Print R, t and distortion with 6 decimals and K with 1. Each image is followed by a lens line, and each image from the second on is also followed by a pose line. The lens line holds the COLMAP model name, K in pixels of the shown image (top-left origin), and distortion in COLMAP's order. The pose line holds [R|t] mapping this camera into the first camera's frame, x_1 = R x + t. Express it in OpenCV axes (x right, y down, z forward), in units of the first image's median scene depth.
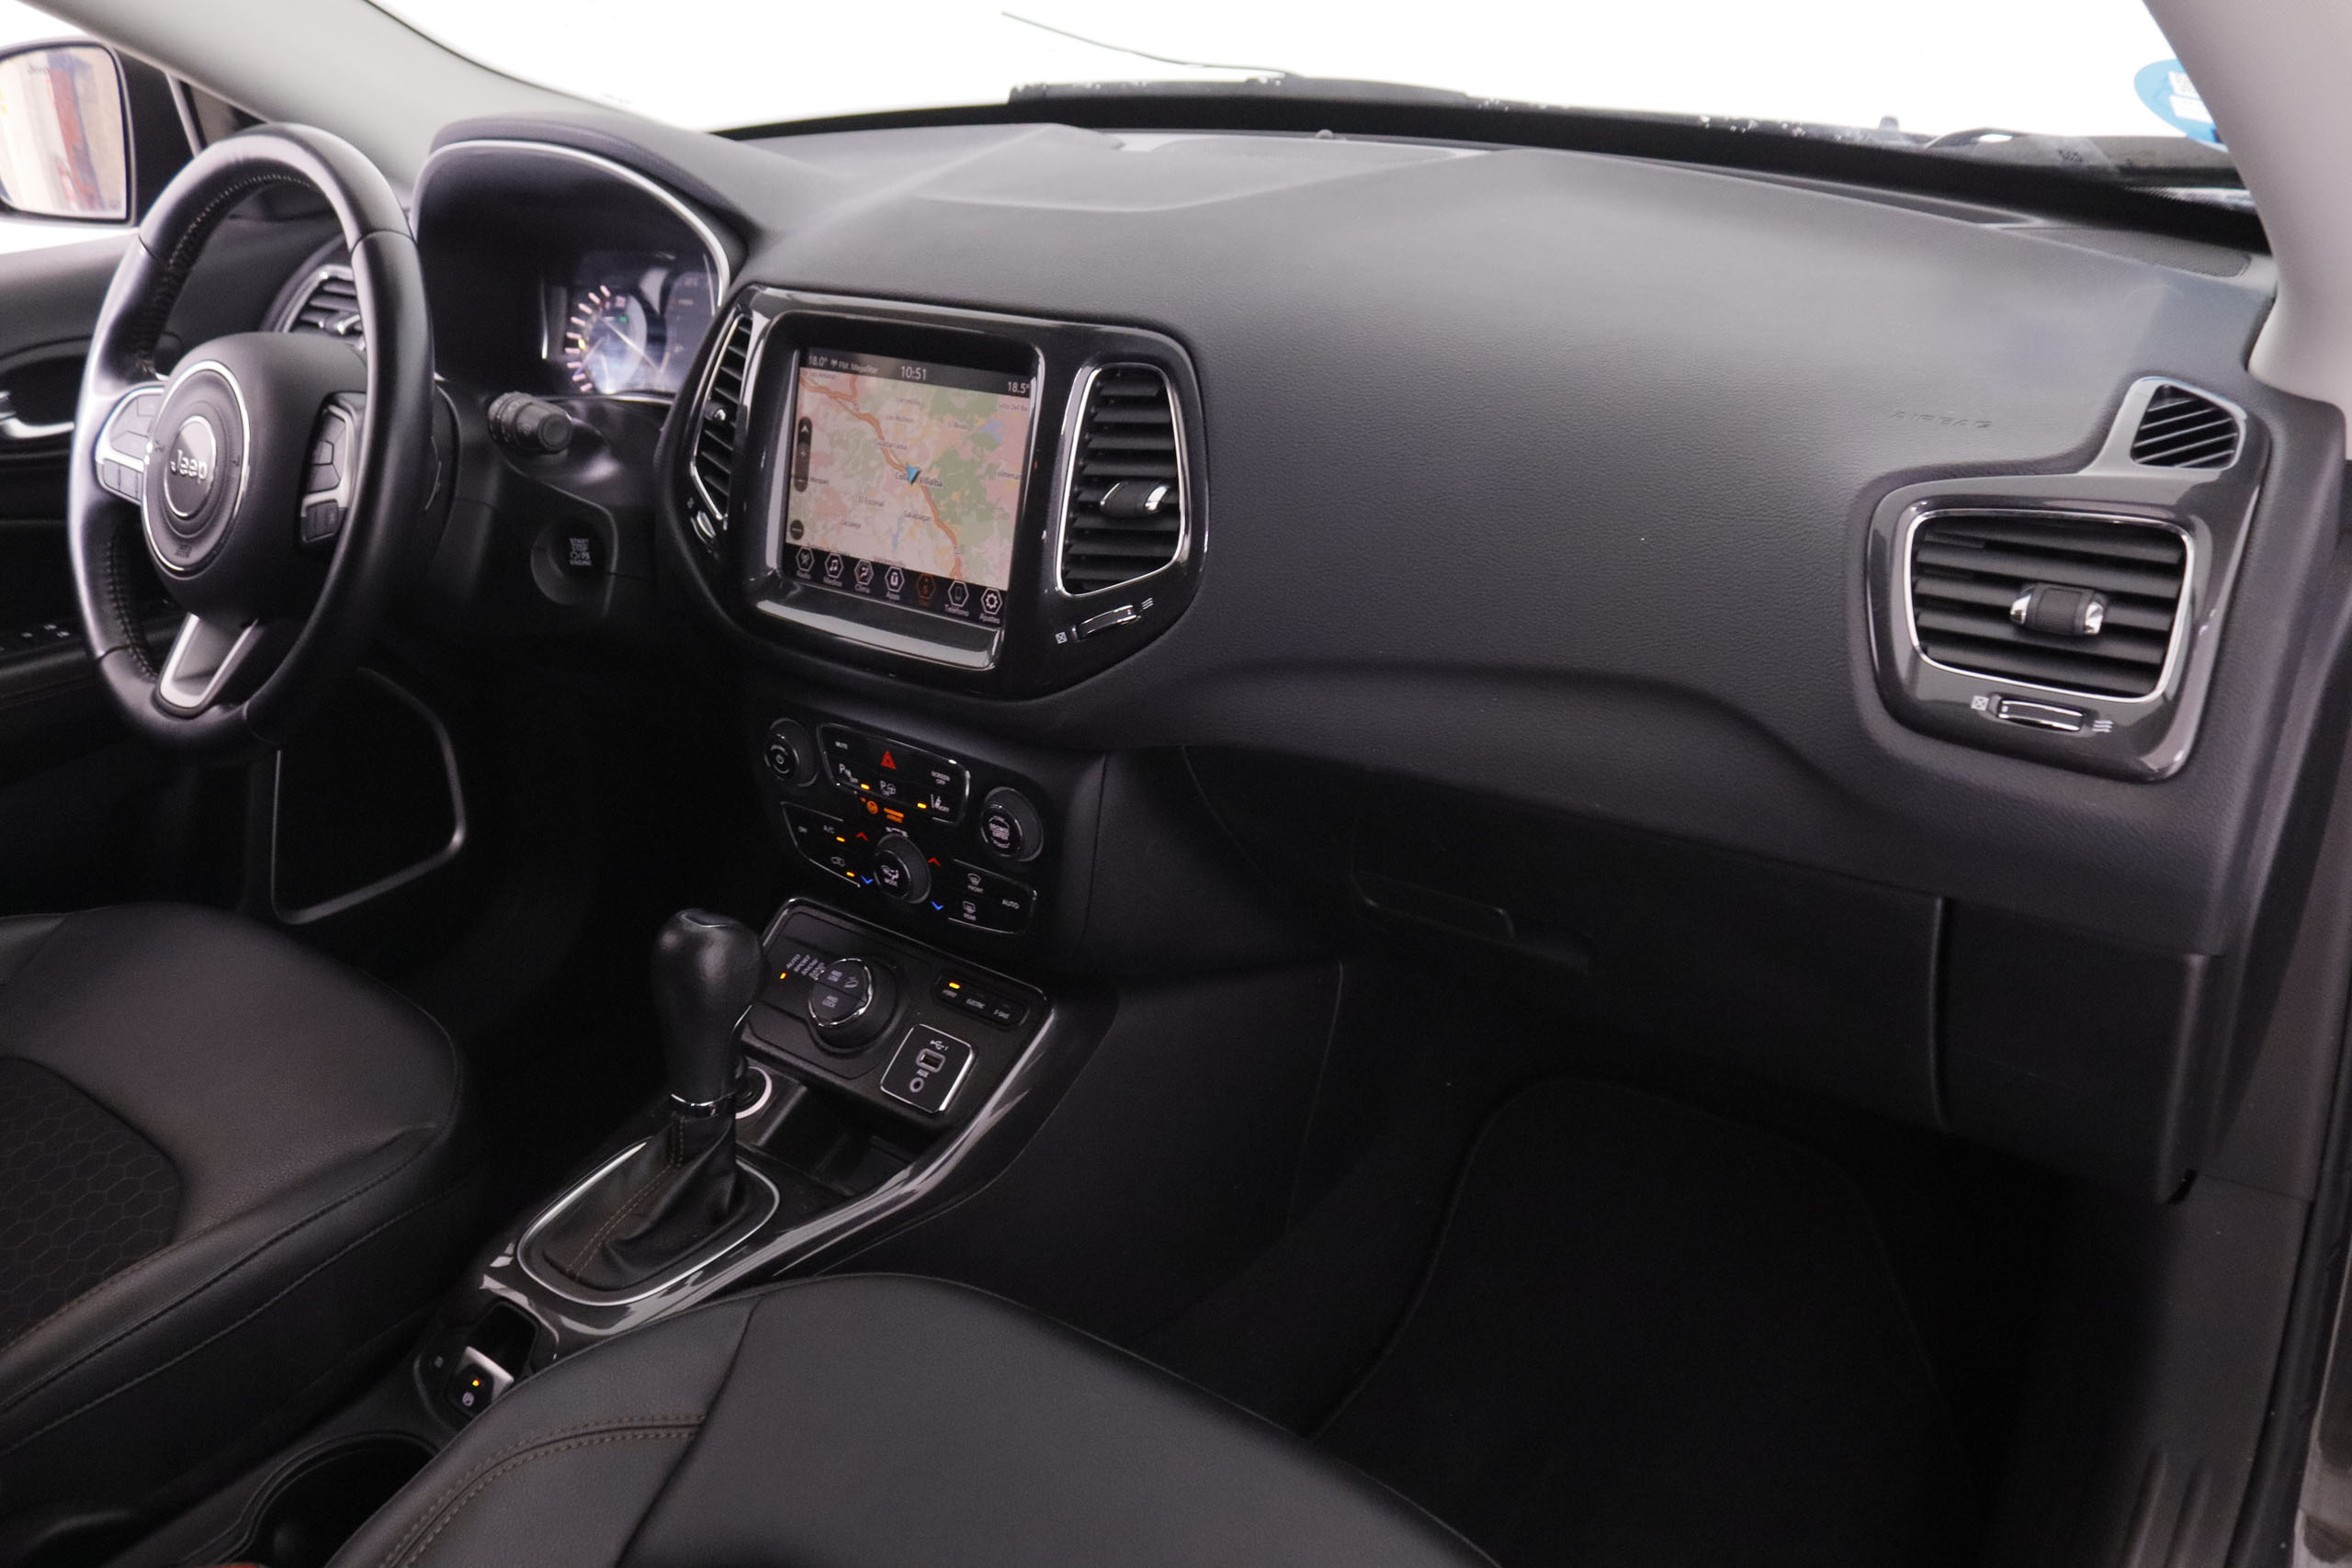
lens RADIAL K [[1947.9, 0, 1176.0], [0, 1947.9, 784.0], [0, 0, 1]] dist [-0.163719, 0.128106]
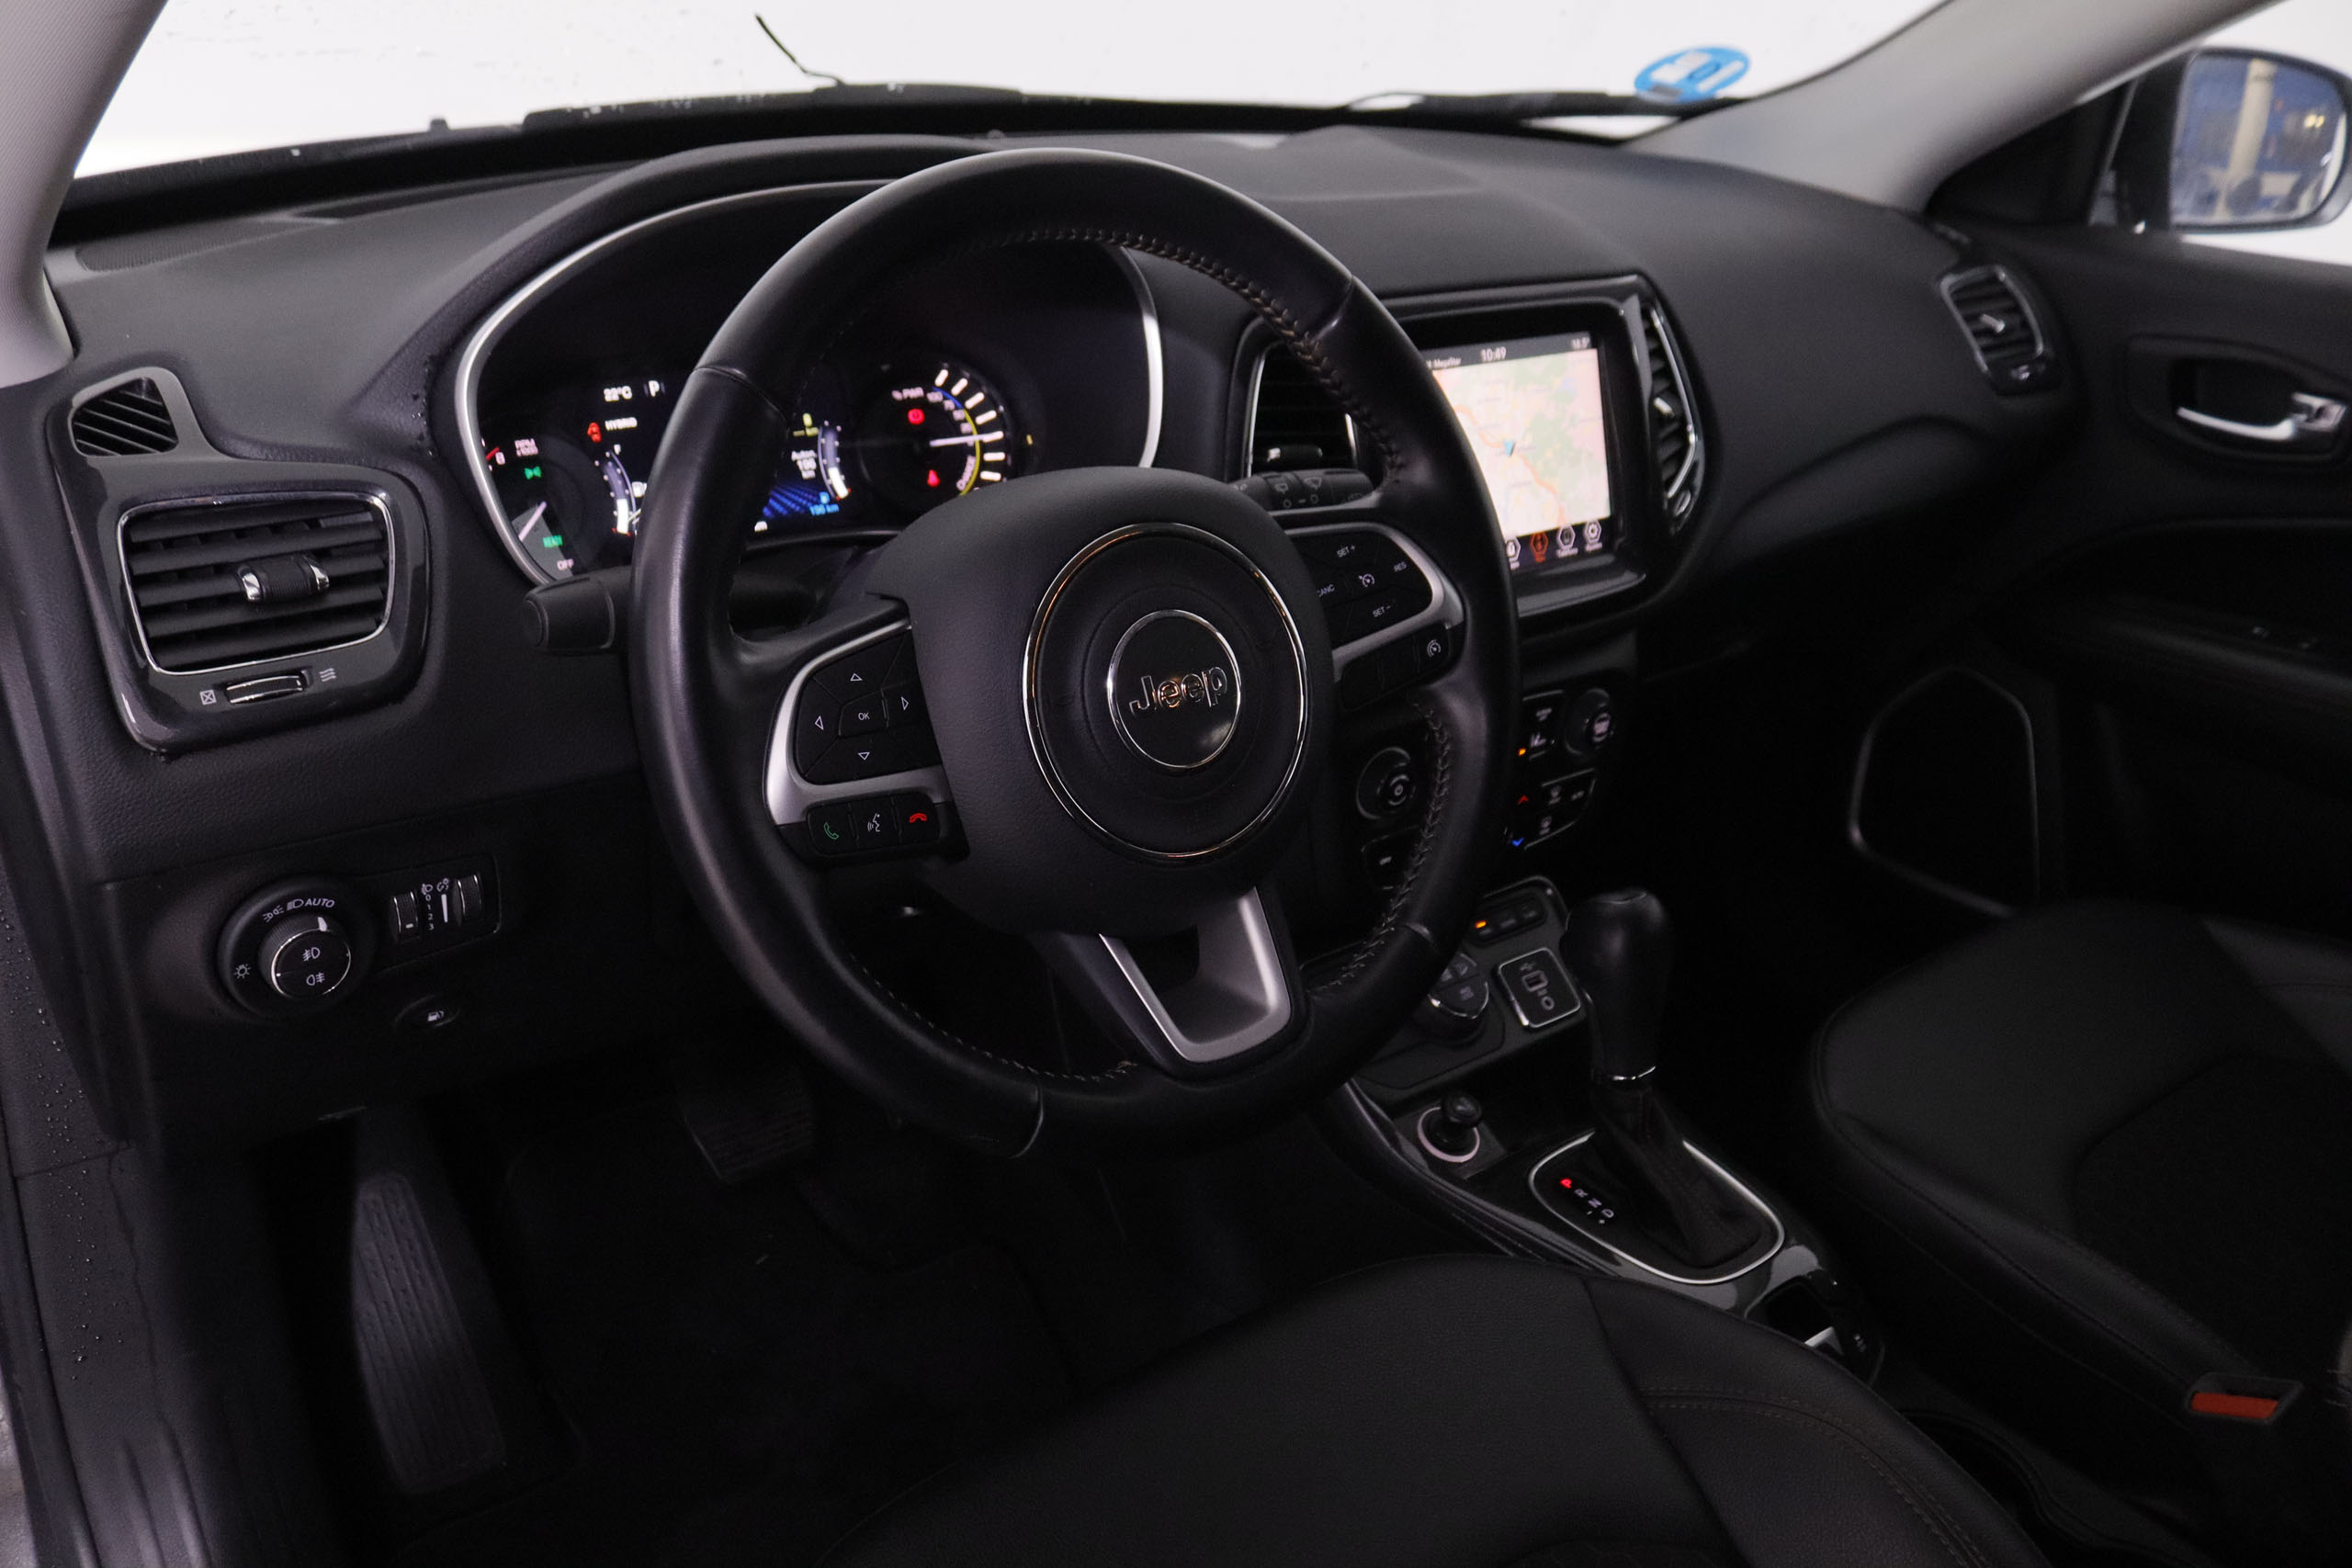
lens RADIAL K [[1983.1, 0, 1180.2], [0, 1983.1, 737.5], [0, 0, 1]] dist [-0.181100, 0.155260]
pose [[0.256105, -0.342672, 0.903873, -1.200595], [0.347043, 0.905313, 0.244886, -0.339350], [-0.902204, 0.250966, 0.350777, 0.814321]]
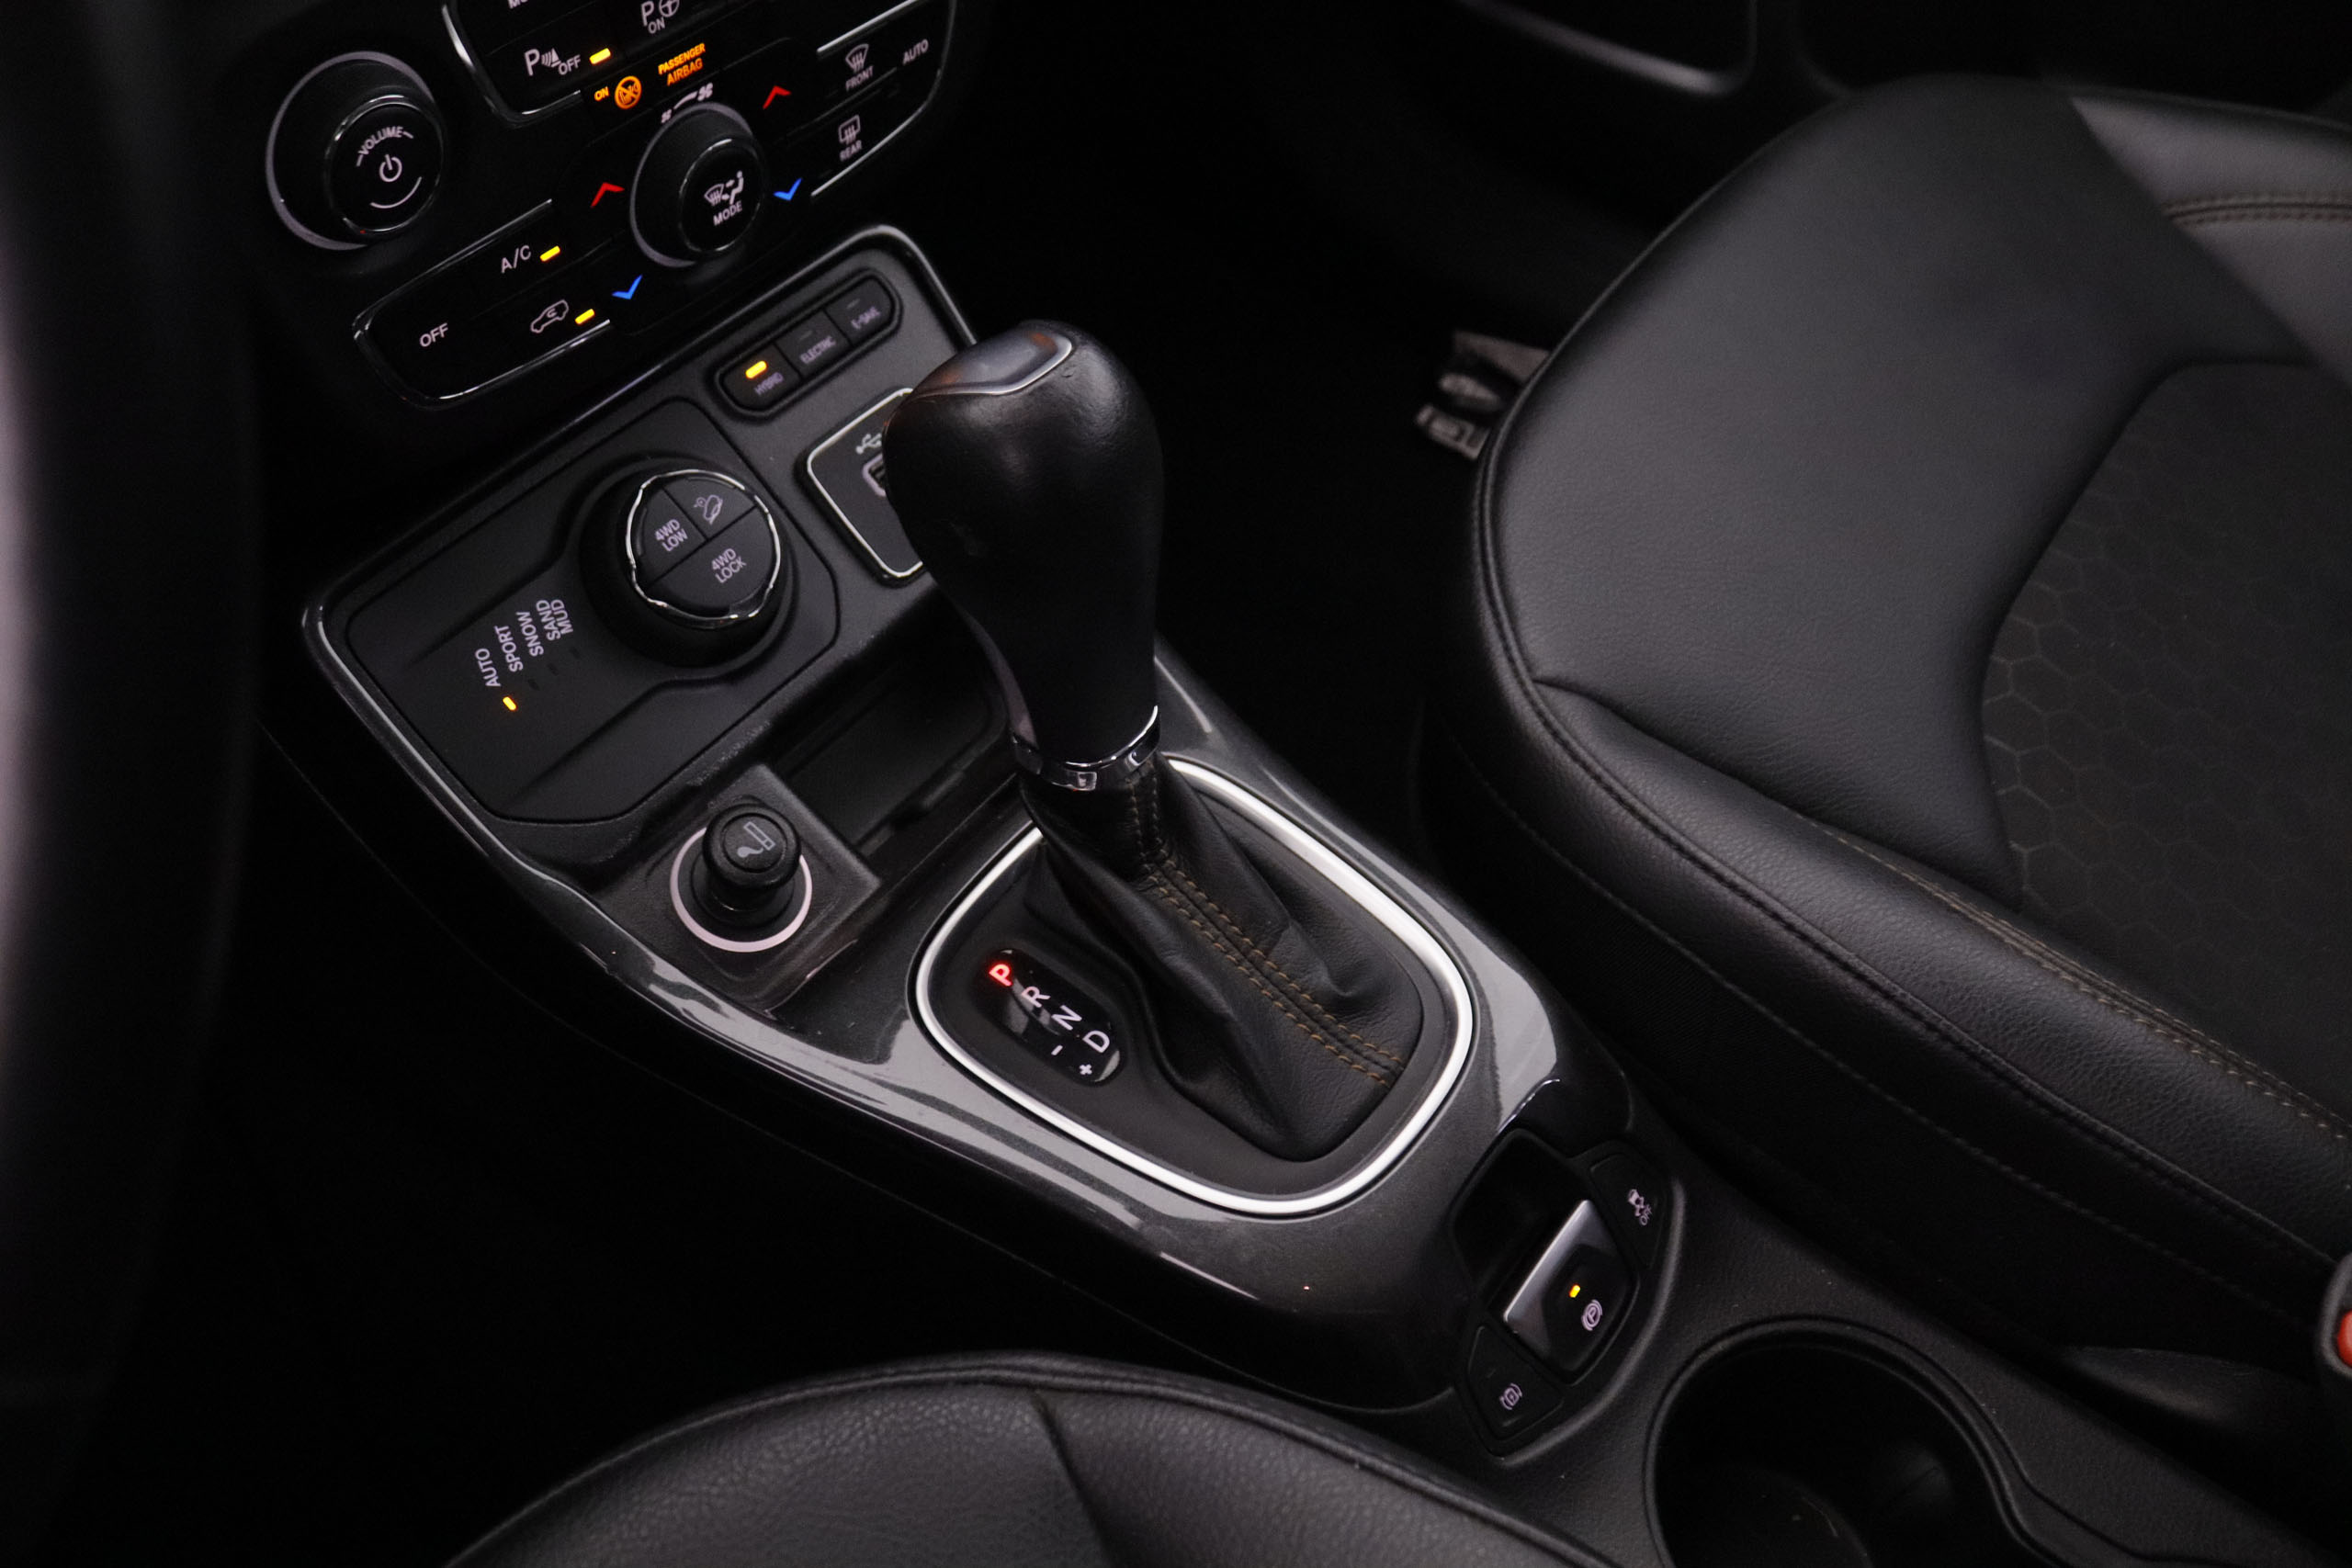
lens RADIAL K [[1947.9, 0, 1176.0], [0, 1947.9, 784.0], [0, 0, 1]] dist [-0.163719, 0.128106]
pose [[-0.009714, -0.739536, 0.673047, -0.568719], [0.379606, 0.619965, 0.686689, -0.135882], [-0.925097, 0.262164, 0.274710, 0.870954]]
